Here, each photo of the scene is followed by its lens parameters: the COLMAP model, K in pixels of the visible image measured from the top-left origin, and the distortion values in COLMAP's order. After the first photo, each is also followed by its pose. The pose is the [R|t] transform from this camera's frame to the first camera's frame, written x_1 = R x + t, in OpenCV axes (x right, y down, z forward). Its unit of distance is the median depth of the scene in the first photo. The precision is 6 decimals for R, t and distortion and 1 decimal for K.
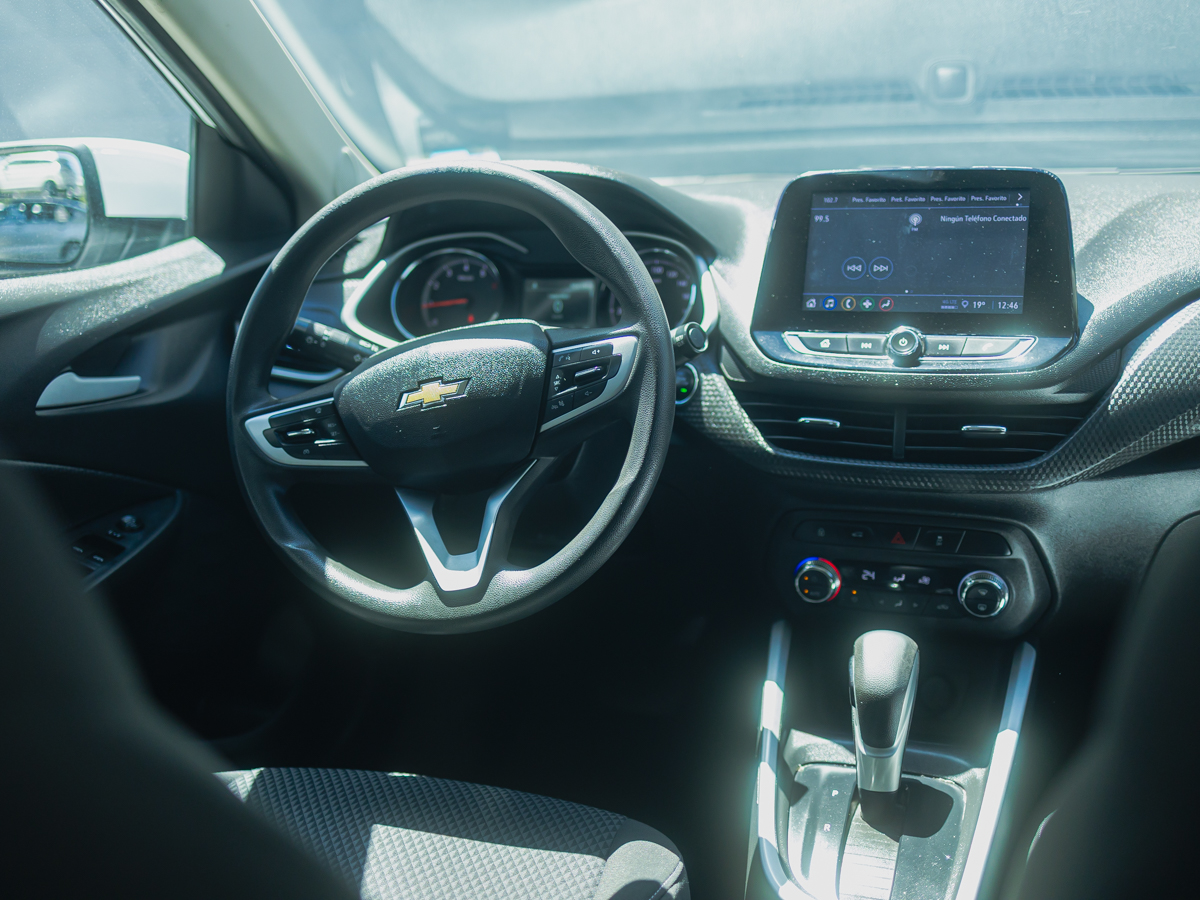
lens RADIAL K [[1332.4, 0, 598.1], [0, 1332.4, 446.5], [0, 0, 1]] dist [0.006947, 0.000000]
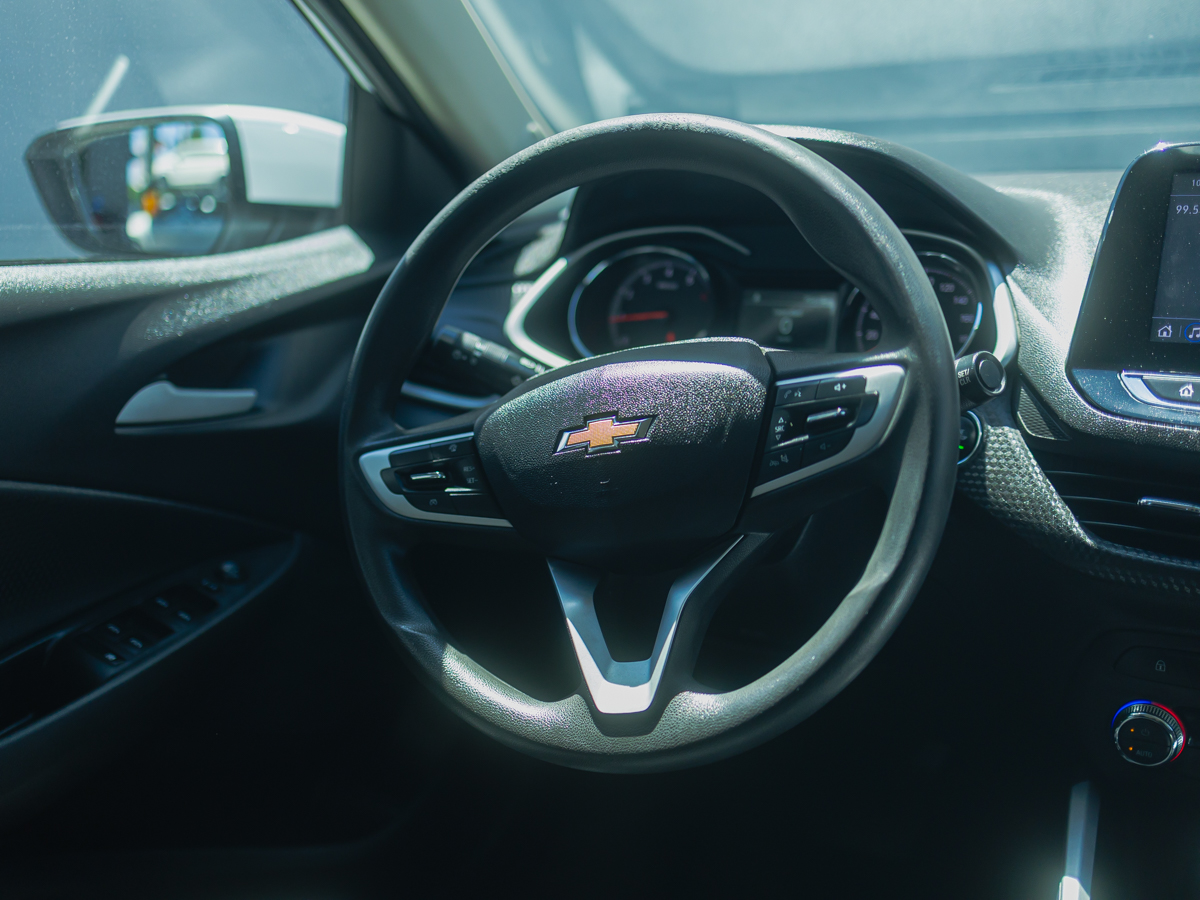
lens RADIAL K [[1376.0, 0, 521.7], [0, 1376.0, 452.4], [0, 0, 1]] dist [0.044469, 0.000000]
pose [[0.975769, 0.057677, -0.211063, -0.008493], [-0.062204, 0.997953, -0.014866, -0.014261], [0.209774, 0.027635, 0.977359, 0.233823]]
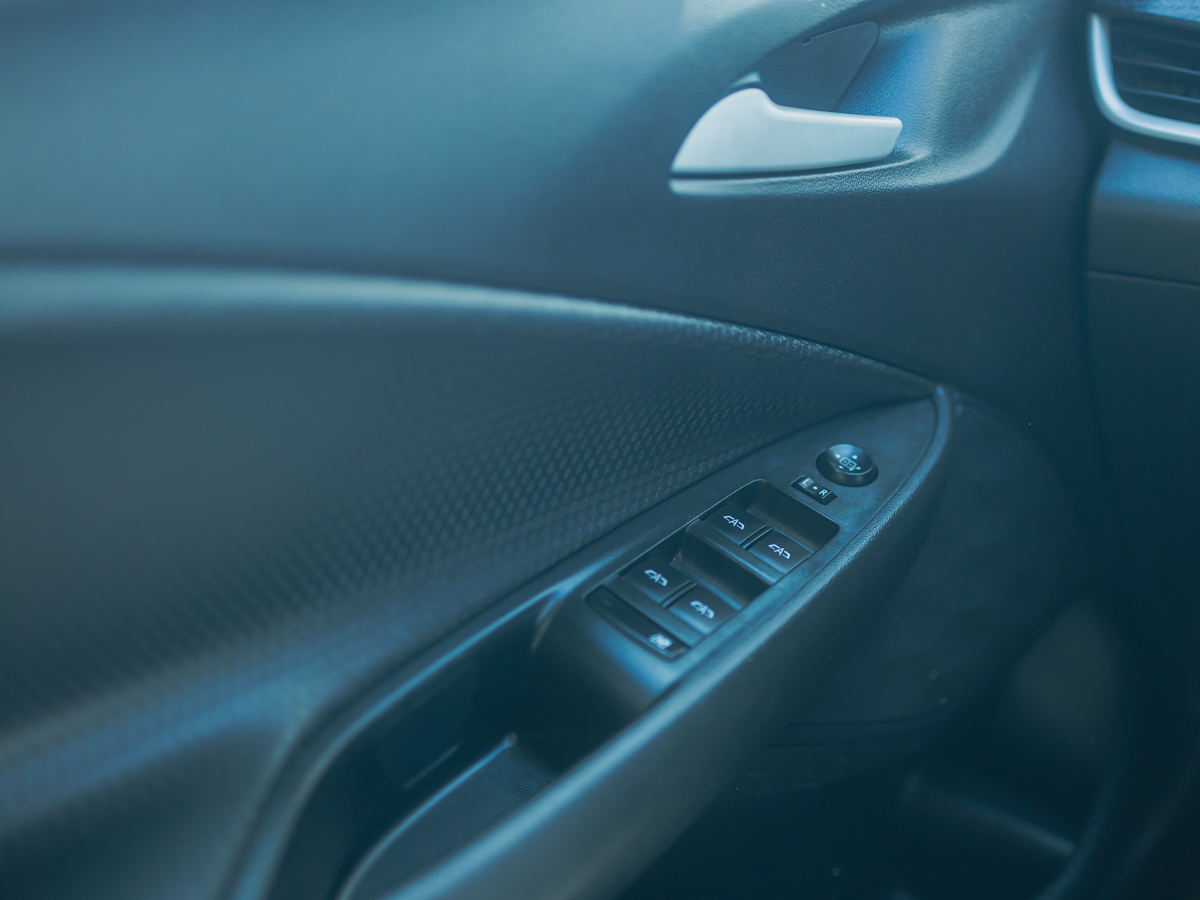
lens RADIAL K [[1332.4, 0, 600.3], [0, 1332.4, 448.0], [0, 0, 1]] dist [0.006947, 0.000000]
pose [[0.906485, 0.124194, -0.403560, -0.263620], [-0.071448, 0.987099, 0.143288, -0.003719], [0.416149, -0.101055, 0.903664, 0.607961]]
